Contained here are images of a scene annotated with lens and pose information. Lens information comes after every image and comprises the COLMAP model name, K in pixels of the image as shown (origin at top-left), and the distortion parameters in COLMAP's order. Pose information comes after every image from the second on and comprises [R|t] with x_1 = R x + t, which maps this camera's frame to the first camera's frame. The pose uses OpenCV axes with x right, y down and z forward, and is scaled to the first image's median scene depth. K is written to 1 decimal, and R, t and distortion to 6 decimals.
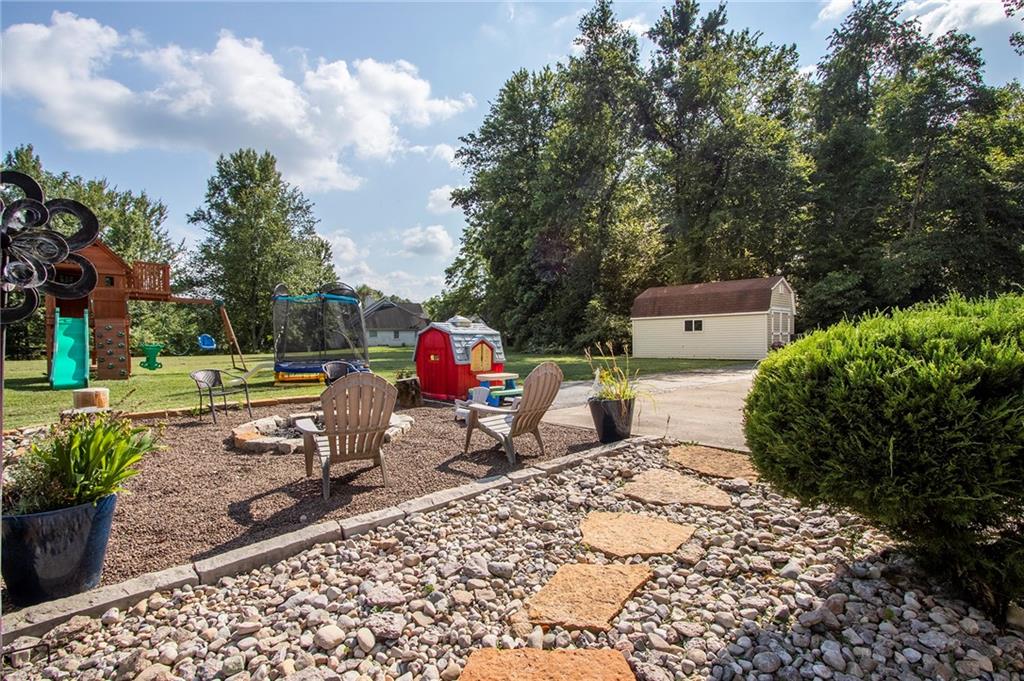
lens RADIAL K [[481.3, 0, 517.6], [0, 481.3, 346.9], [0, 0, 1]] dist [-0.018331, 0.004174]
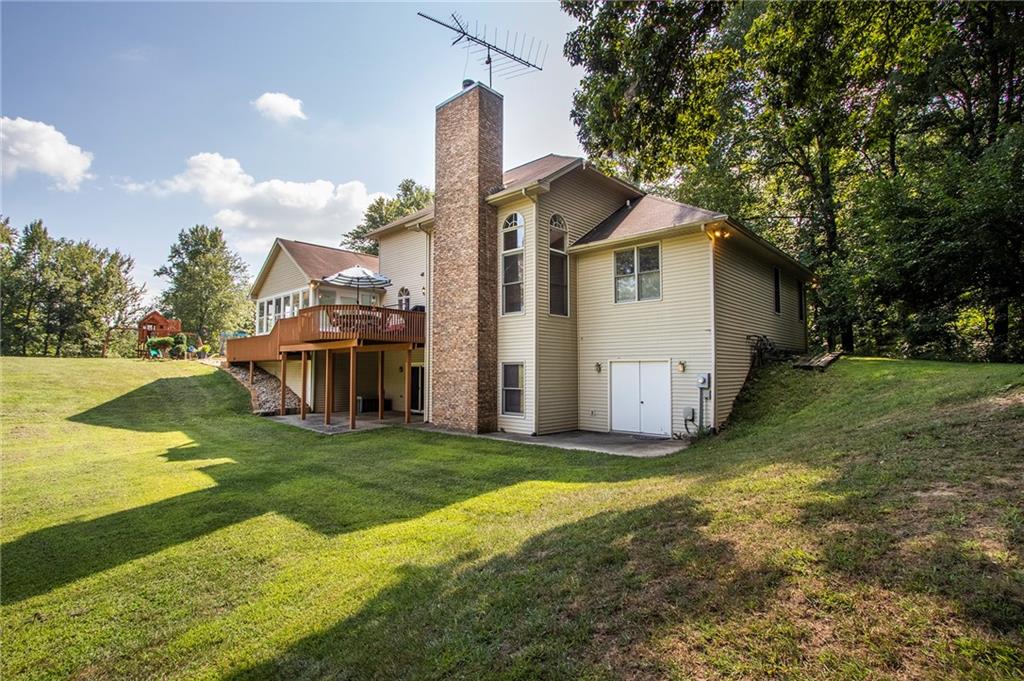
lens RADIAL K [[481.3, 0, 515.0], [0, 481.3, 345.3], [0, 0, 1]] dist [-0.018331, 0.004174]
pose [[0.995152, 0.013242, 0.097455, 0.221668], [-0.006282, 0.997430, -0.071371, 0.035421], [-0.098150, 0.070413, 0.992678, -0.465161]]
